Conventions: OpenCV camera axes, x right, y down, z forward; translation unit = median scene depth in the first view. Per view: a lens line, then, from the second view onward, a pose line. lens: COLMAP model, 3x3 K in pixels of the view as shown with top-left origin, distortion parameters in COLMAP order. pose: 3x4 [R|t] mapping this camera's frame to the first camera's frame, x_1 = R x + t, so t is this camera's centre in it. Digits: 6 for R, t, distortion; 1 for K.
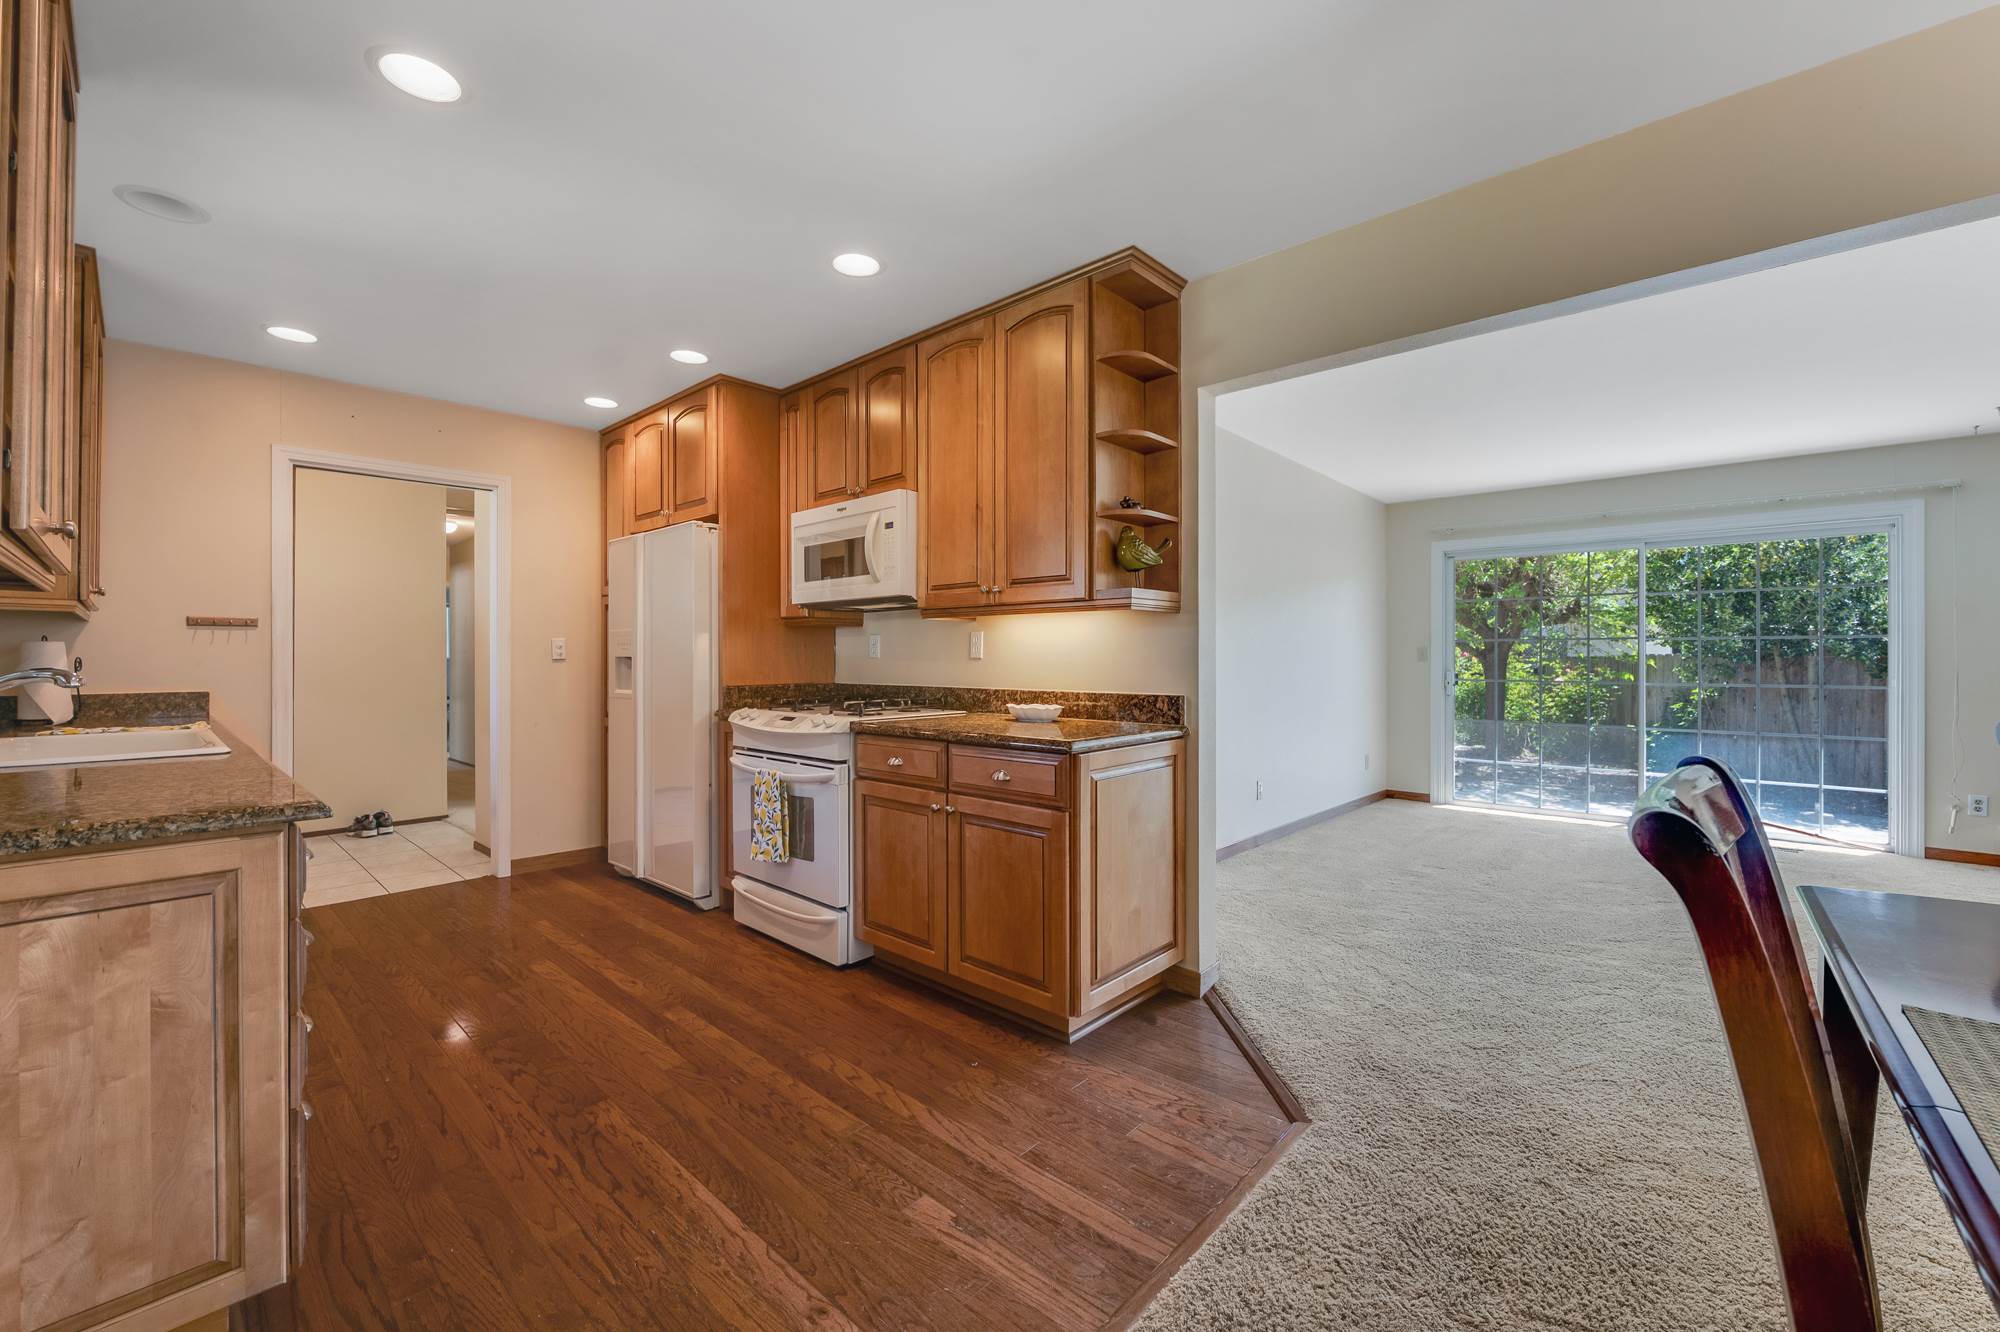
lens RADIAL K [[781.3, 0, 1006.7], [0, 781.3, 653.5], [0, 0, 1]] dist [0.003303, -0.001001]
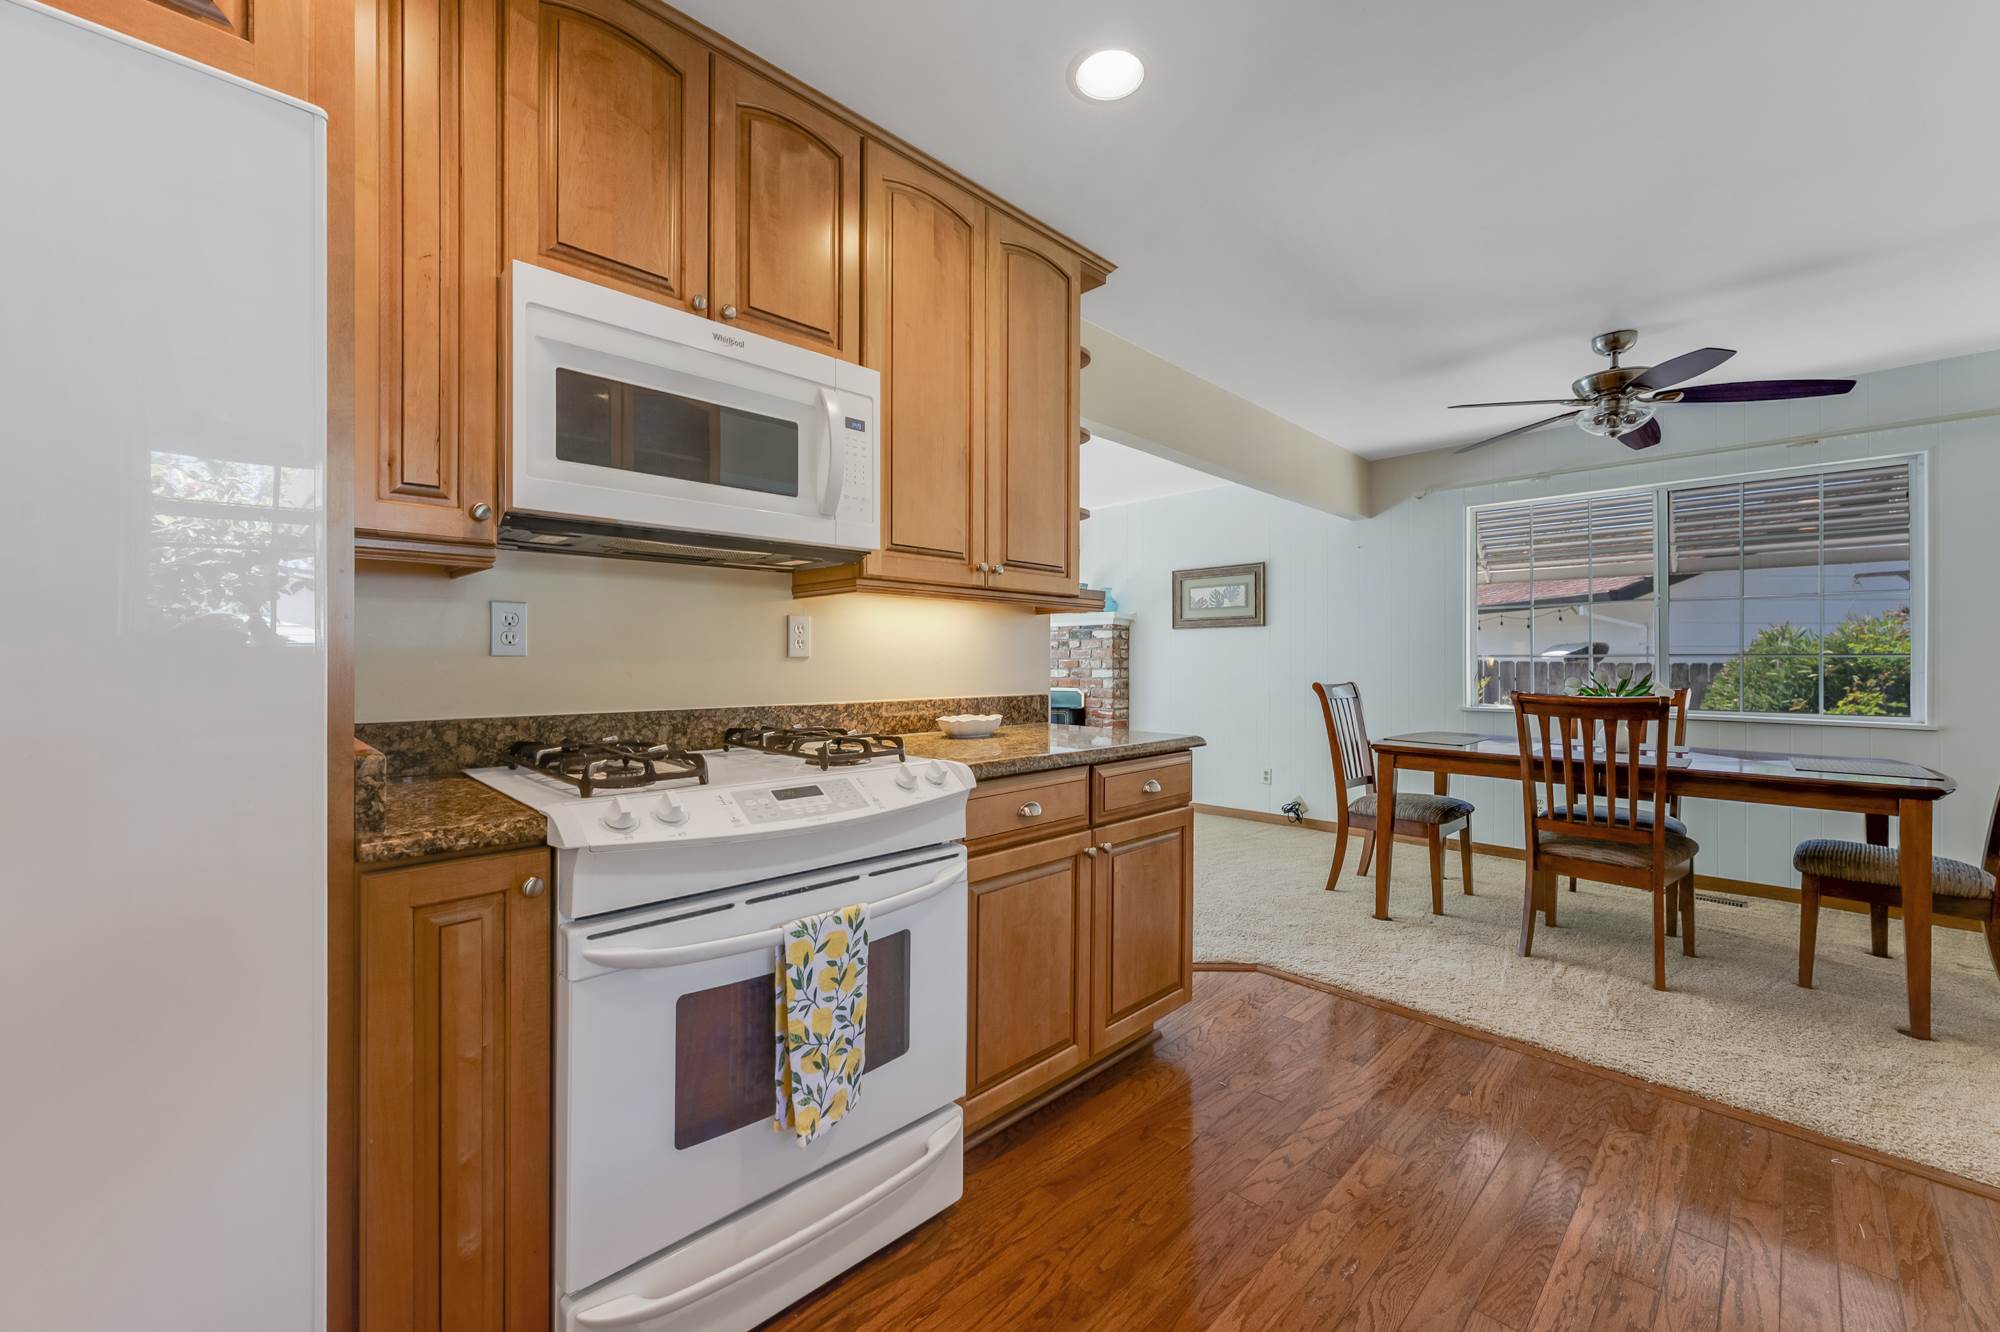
lens RADIAL K [[781.3, 0, 1009.6], [0, 781.3, 658.7], [0, 0, 1]] dist [0.003303, -0.001001]
pose [[0.063920, 0.003226, 0.997950, -0.757887], [-0.005008, 0.999983, -0.002912, 0.009008], [-0.997942, -0.004812, 0.063935, 0.903370]]
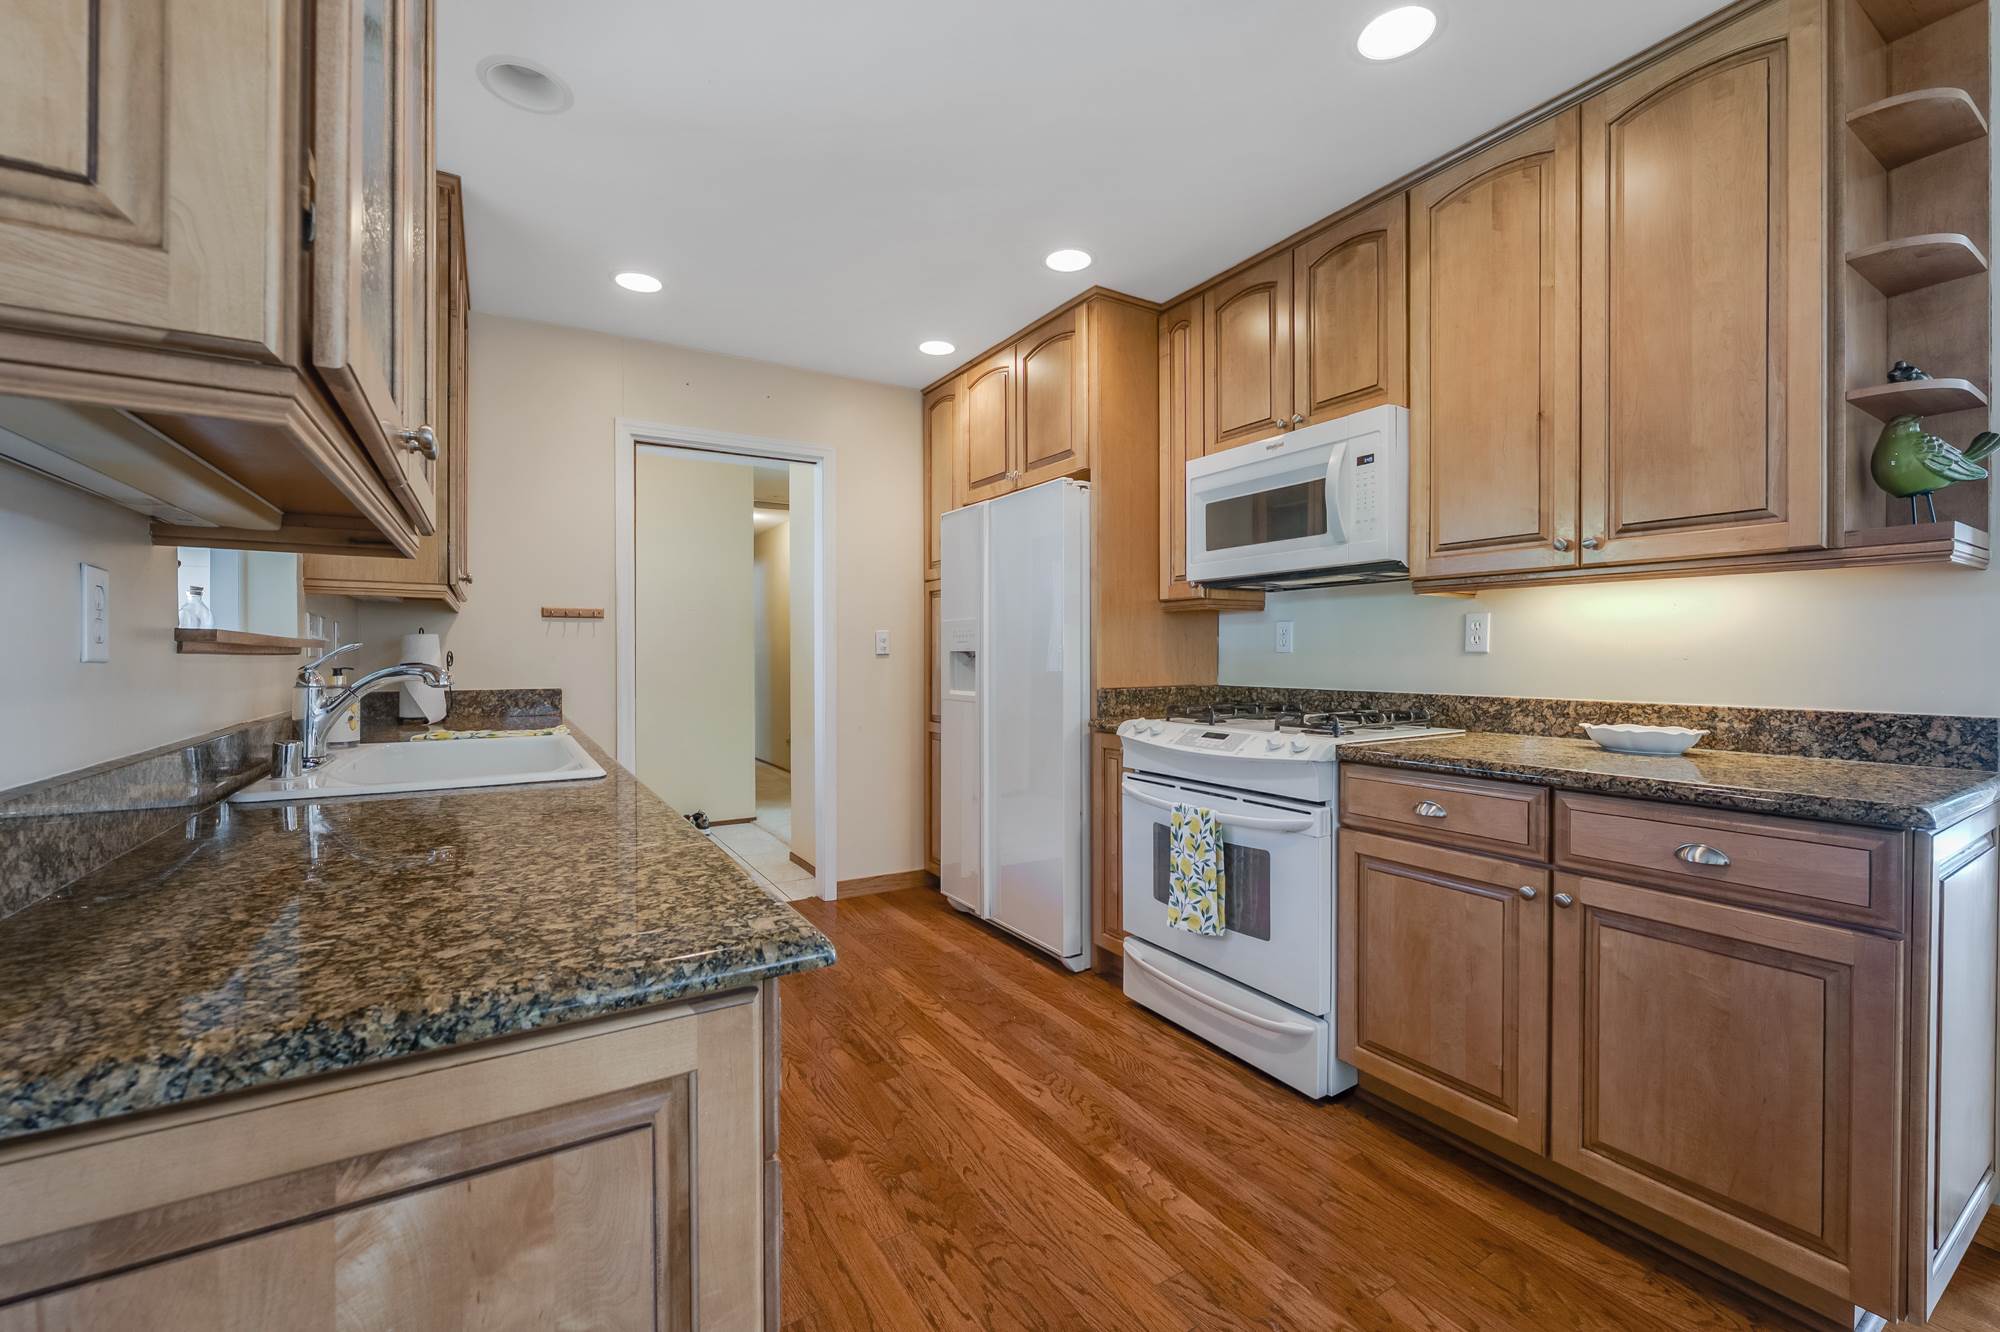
lens RADIAL K [[781.3, 0, 997.7], [0, 781.3, 657.8], [0, 0, 1]] dist [0.003303, -0.001001]
pose [[0.965485, 0.001434, -0.260454, -0.302169], [0.001047, 0.999955, 0.009385, 0.004299], [0.260456, -0.009334, 0.965441, 0.261223]]
